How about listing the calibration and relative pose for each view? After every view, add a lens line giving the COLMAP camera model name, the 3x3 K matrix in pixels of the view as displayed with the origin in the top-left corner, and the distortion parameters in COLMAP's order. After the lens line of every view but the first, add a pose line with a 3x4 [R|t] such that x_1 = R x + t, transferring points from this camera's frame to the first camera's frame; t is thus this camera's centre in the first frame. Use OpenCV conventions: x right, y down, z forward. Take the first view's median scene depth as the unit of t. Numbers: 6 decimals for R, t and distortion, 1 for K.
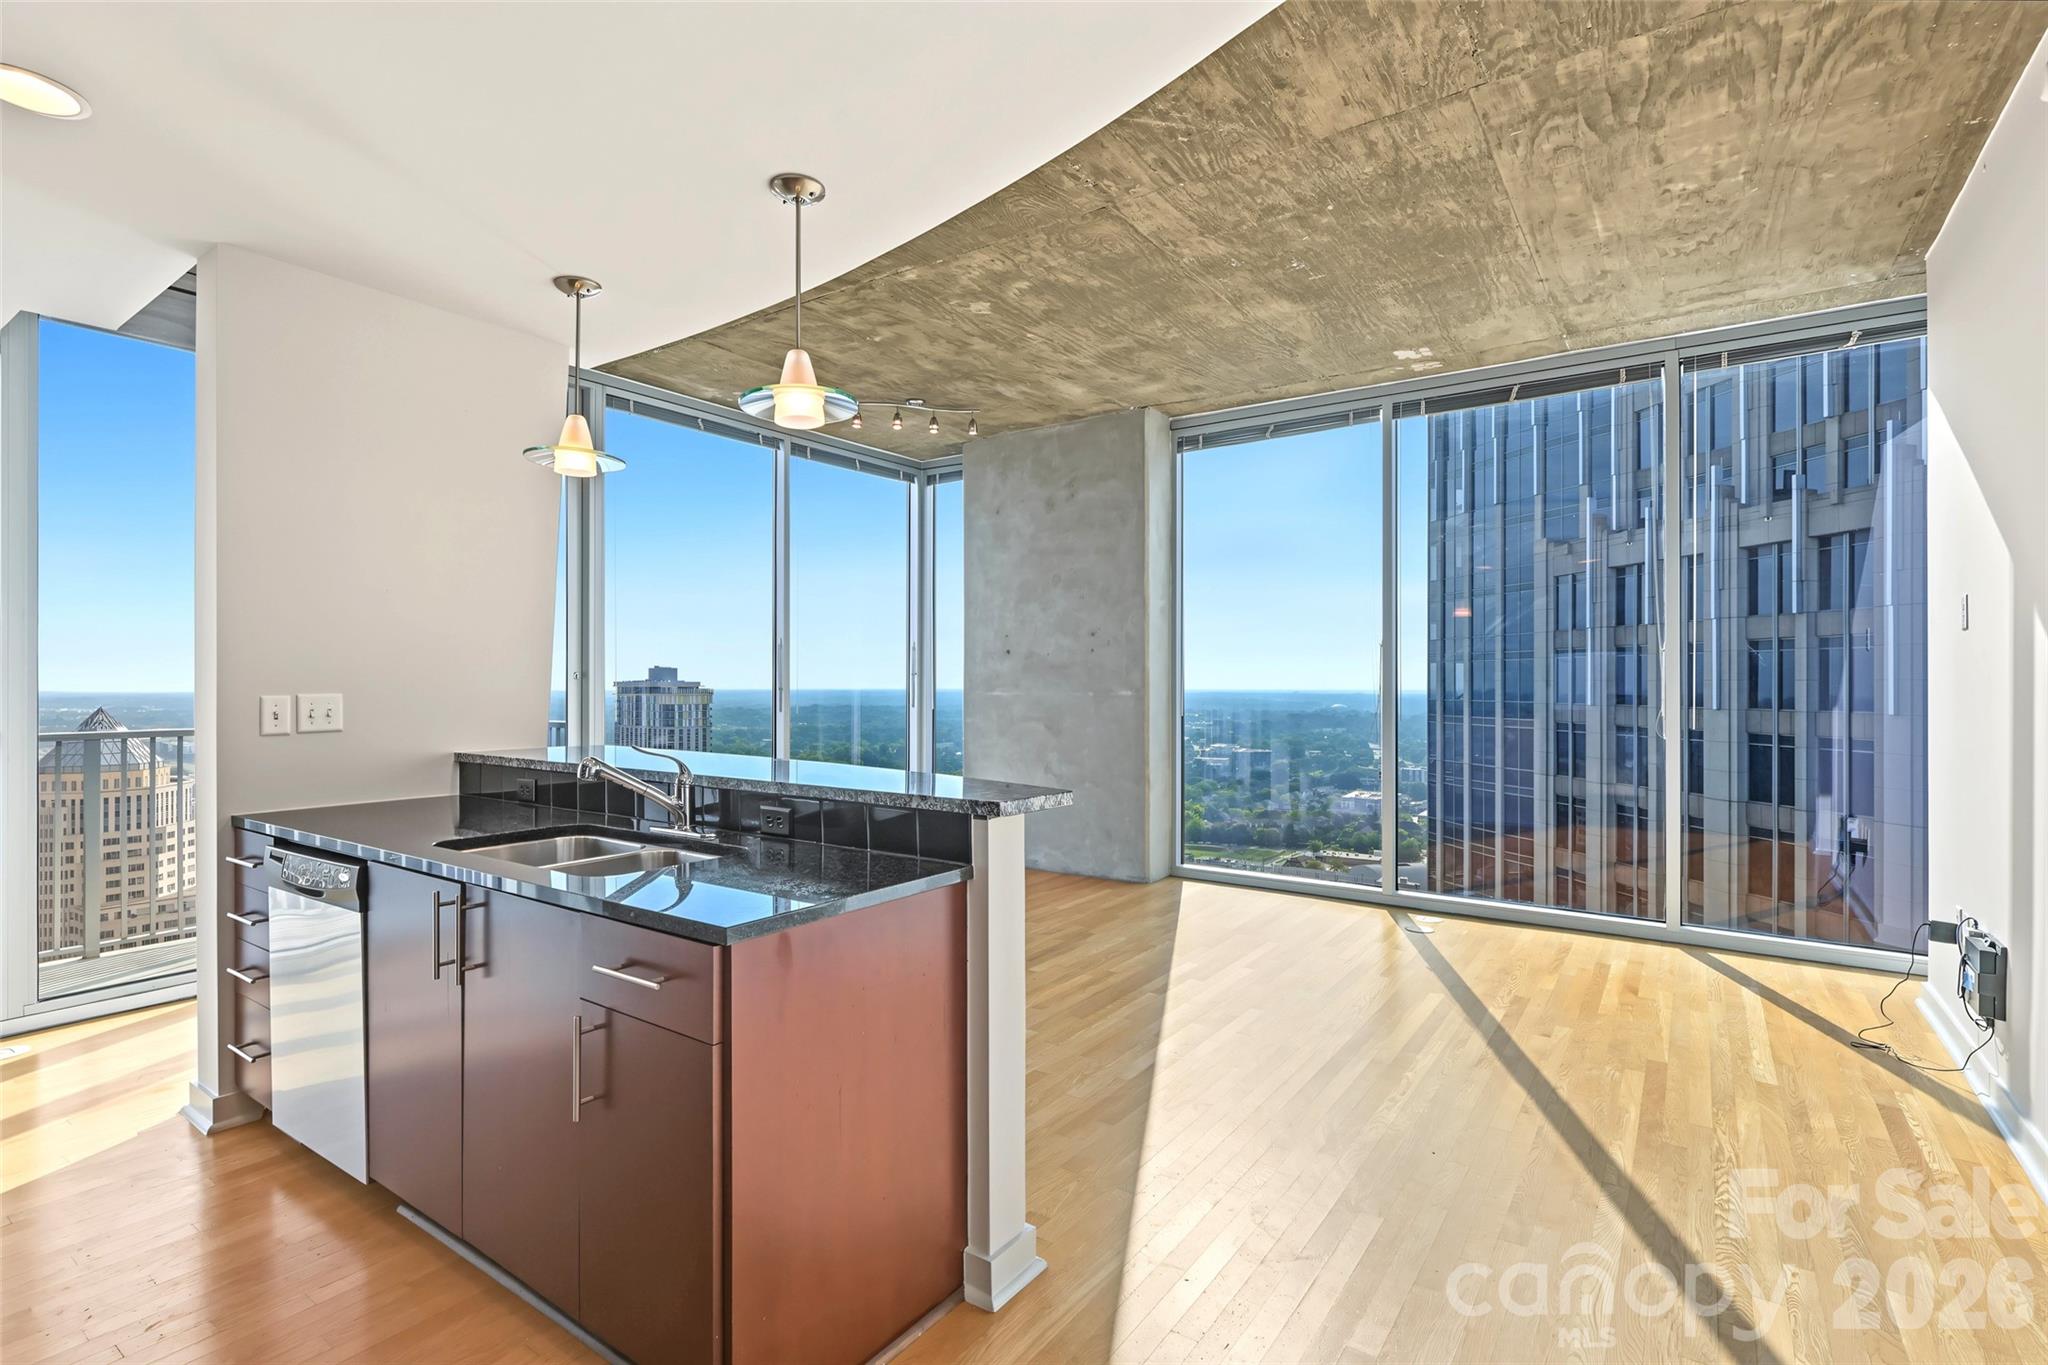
lens RADIAL K [[964.8, 0, 1036.9], [0, 964.8, 669.6], [0, 0, 1]] dist [0.002841, 0.000323]
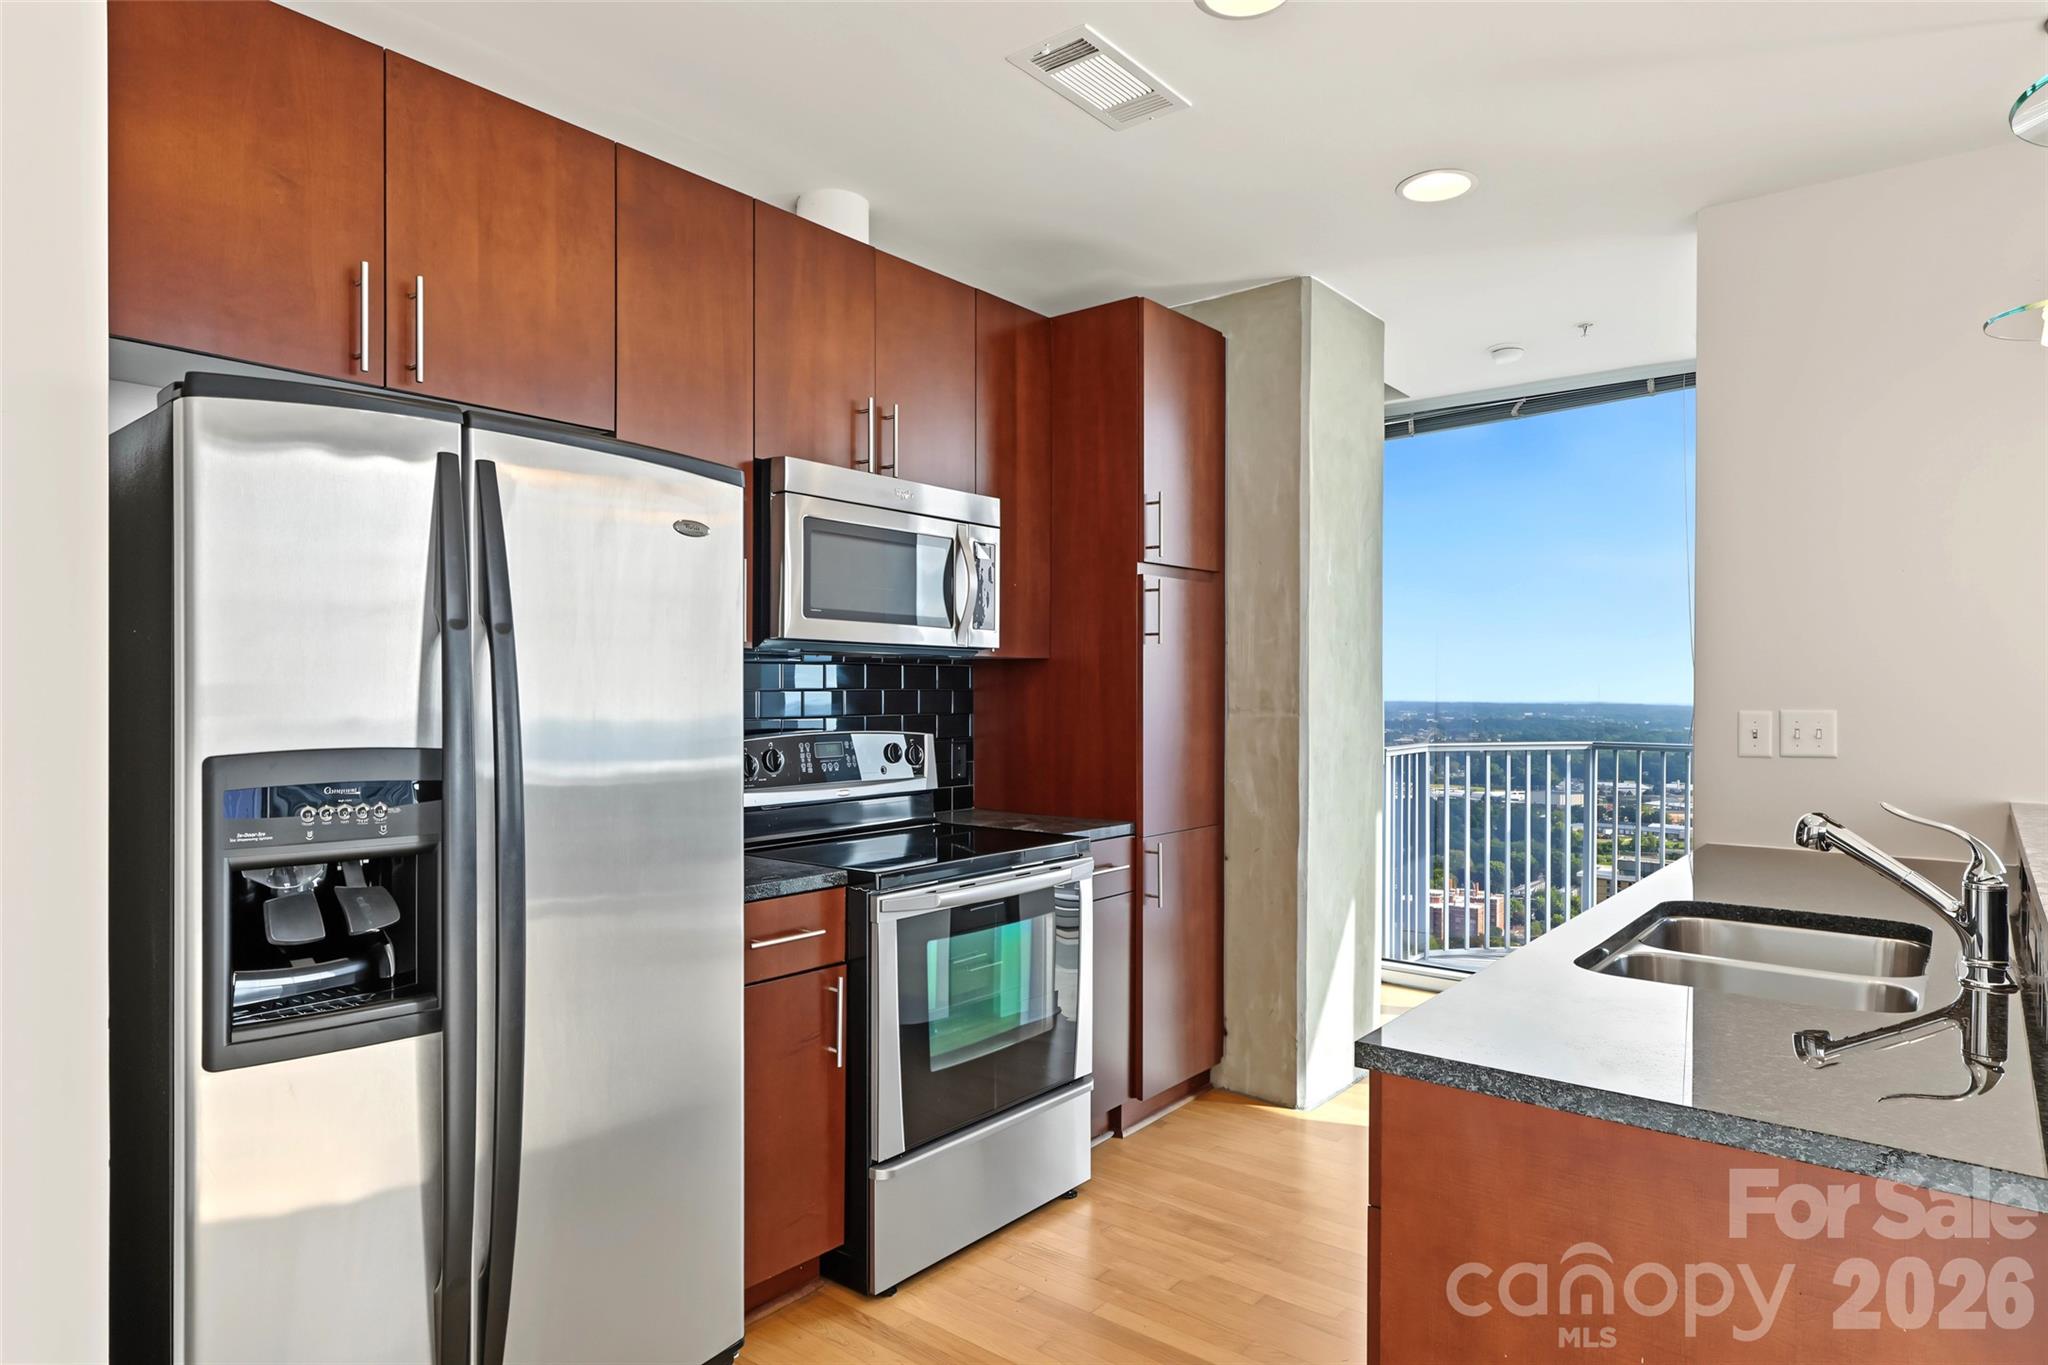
lens RADIAL K [[1185.2, 0, 1032.1], [0, 1185.2, 690.9], [0, 0, 1]] dist [0.001632, -0.004163]
pose [[-0.059354, 0.000426, -0.998237, 0.146765], [0.005843, 0.999983, 0.000080, 0.002981], [0.998220, -0.005828, -0.059355, 0.218679]]
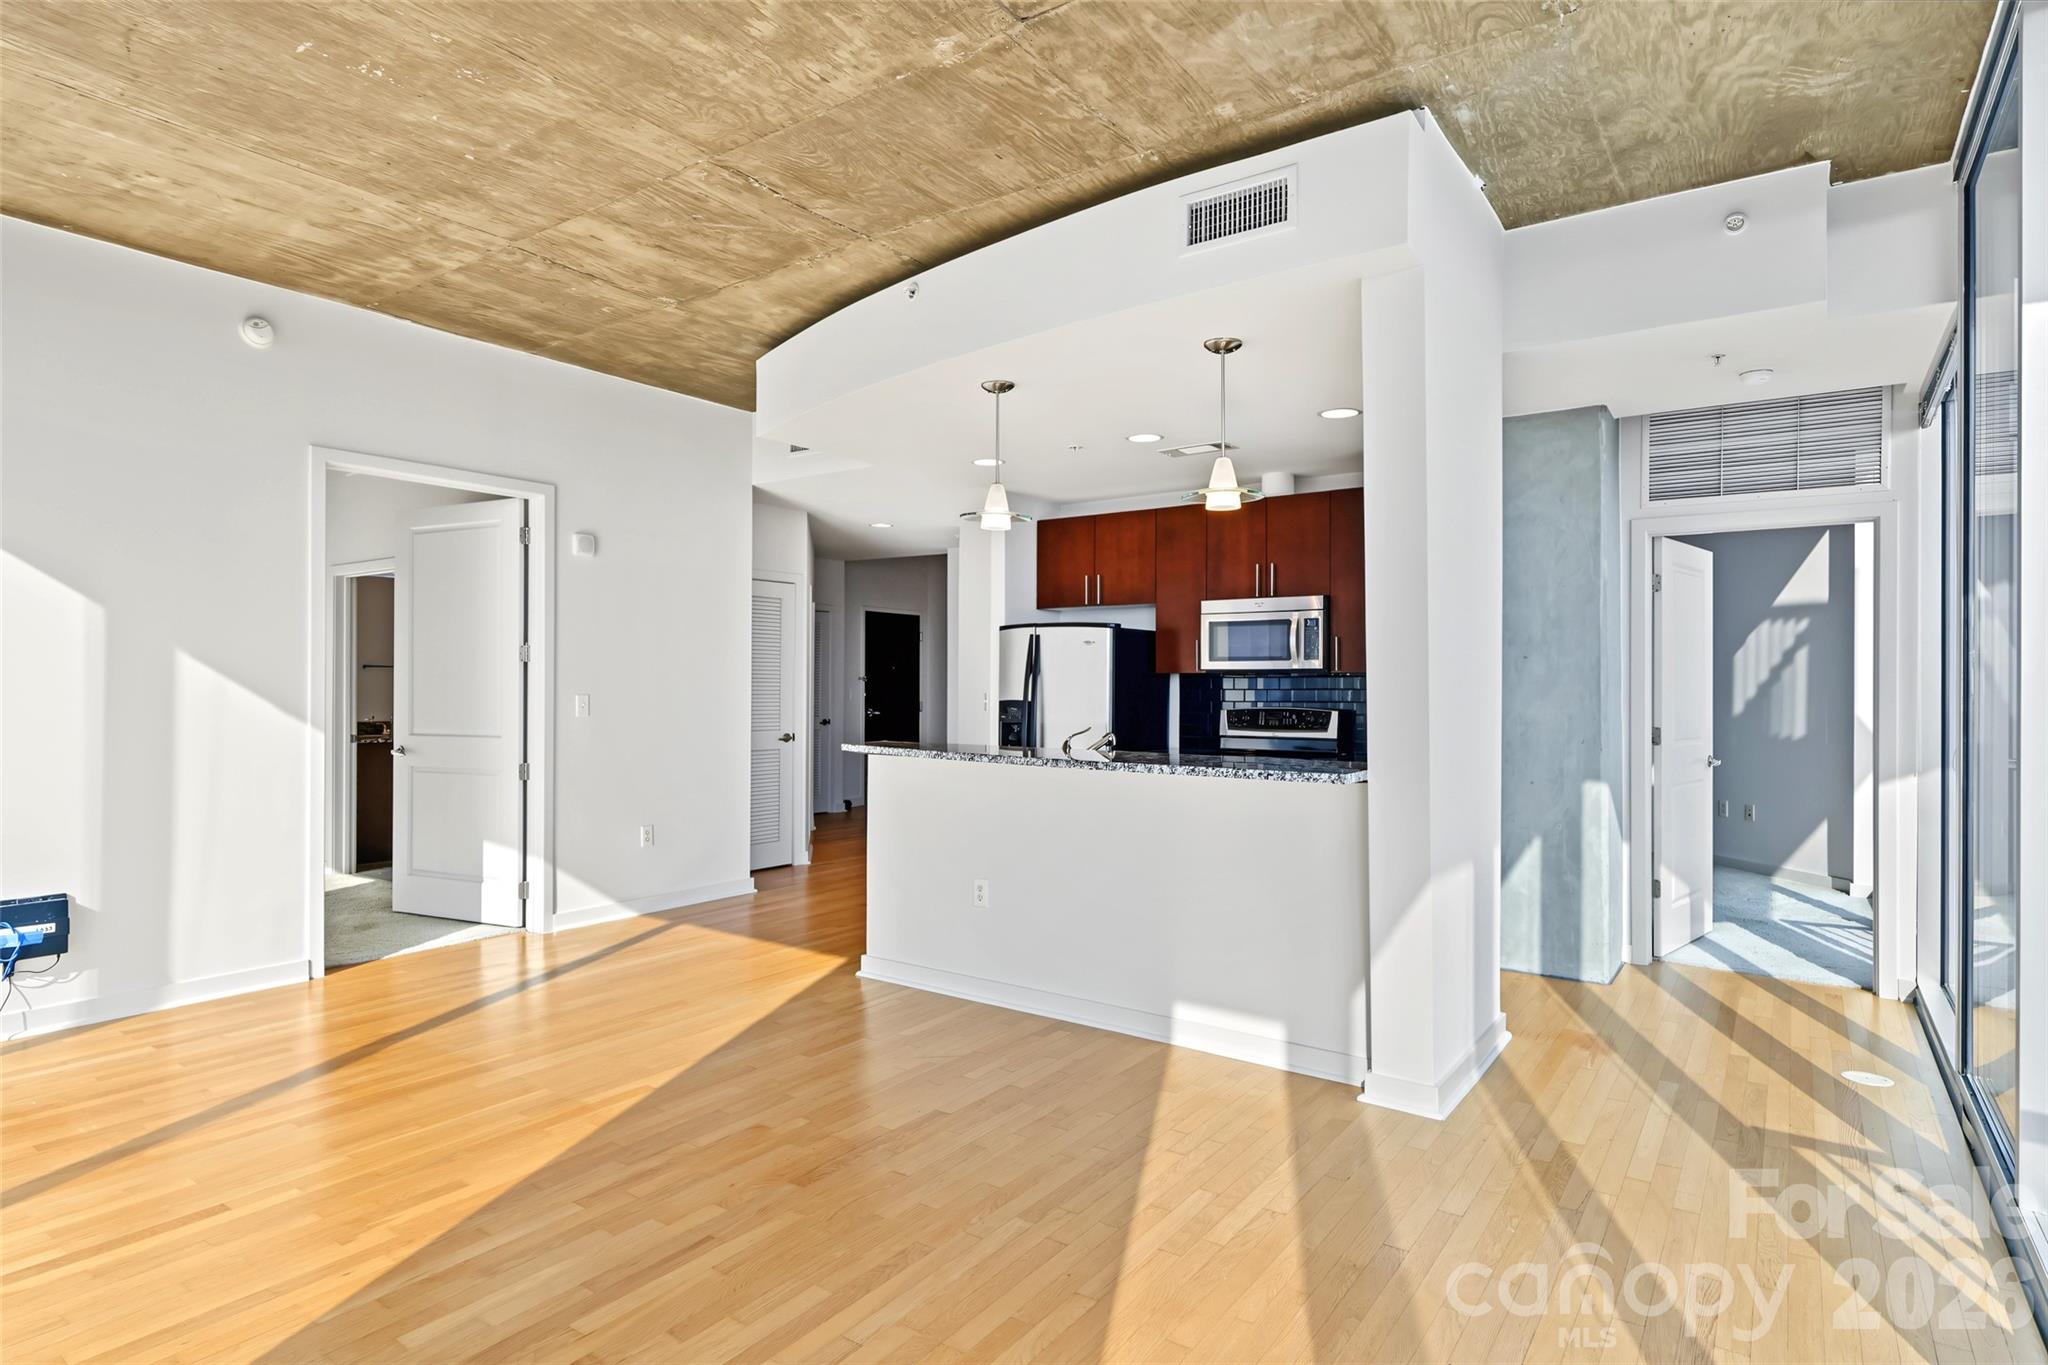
lens RADIAL K [[1076.8, 0, 1029.4], [0, 1076.8, 675.5], [0, 0, 1]] dist [-0.004538, 0.001531]
pose [[-0.999946, -0.005626, 0.008737, -0.139249], [-0.005800, 0.999782, -0.020041, 0.011849], [-0.008622, -0.020091, -0.999761, 1.215336]]
